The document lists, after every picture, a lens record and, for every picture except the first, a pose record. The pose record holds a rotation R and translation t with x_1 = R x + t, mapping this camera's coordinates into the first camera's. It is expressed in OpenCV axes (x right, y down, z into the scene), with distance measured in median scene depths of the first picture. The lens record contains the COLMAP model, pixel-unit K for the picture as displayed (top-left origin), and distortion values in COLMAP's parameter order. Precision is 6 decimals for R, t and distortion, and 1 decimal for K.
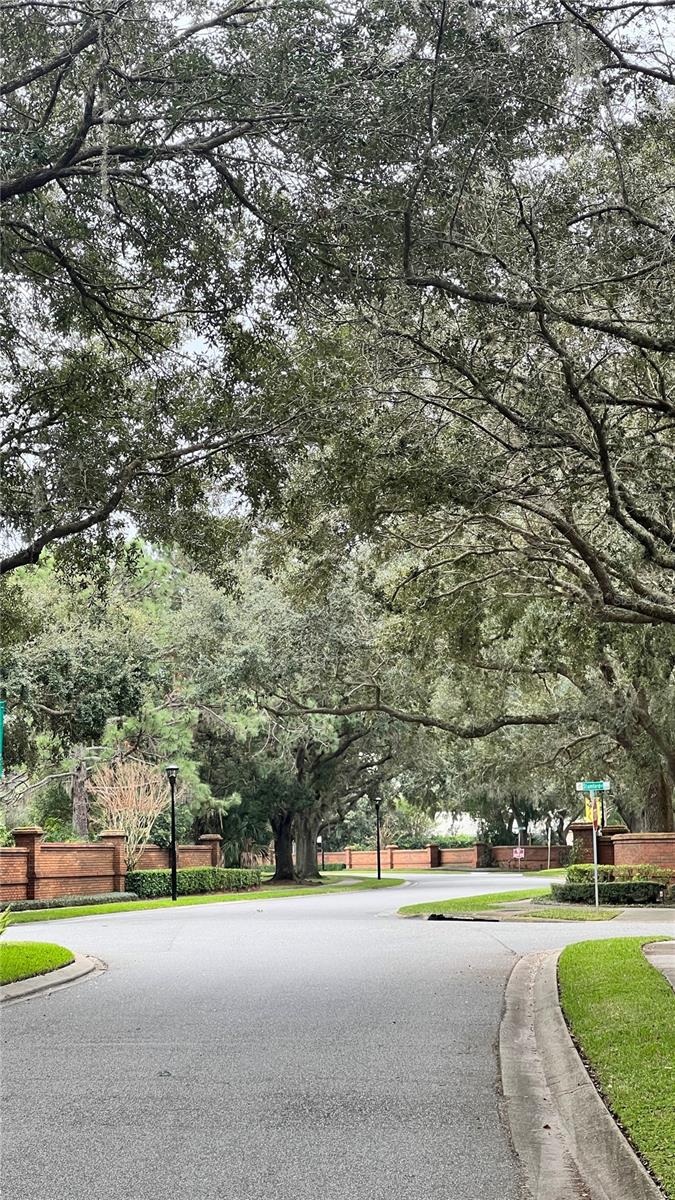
lens RADIAL K [[2762.2, 0, 338.8], [0, 2762.2, 600.8], [0, 0, 1]] dist [-0.104836, 0.000000]
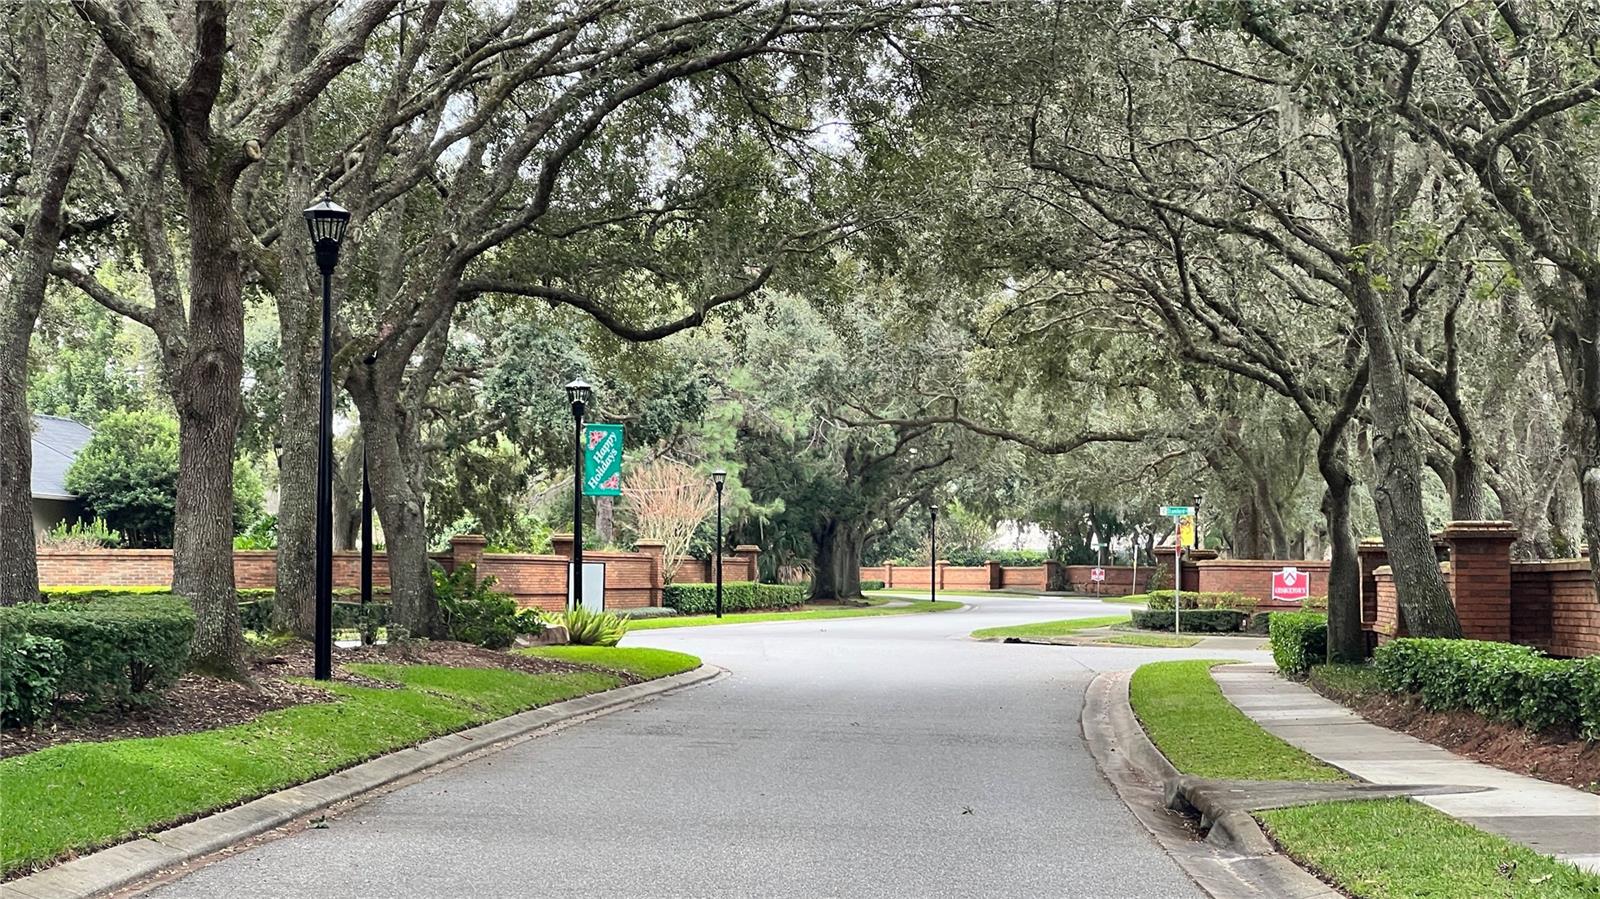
lens RADIAL K [[3683.0, 0, 799.2], [0, 3683.0, 448.7], [0, 0, 1]] dist [-0.104836, 0.000000]
pose [[0.999518, 0.026084, -0.016835, -0.015953], [-0.025039, 0.997910, 0.059563, -0.022893], [0.018353, -0.059113, 0.998083, -0.237493]]
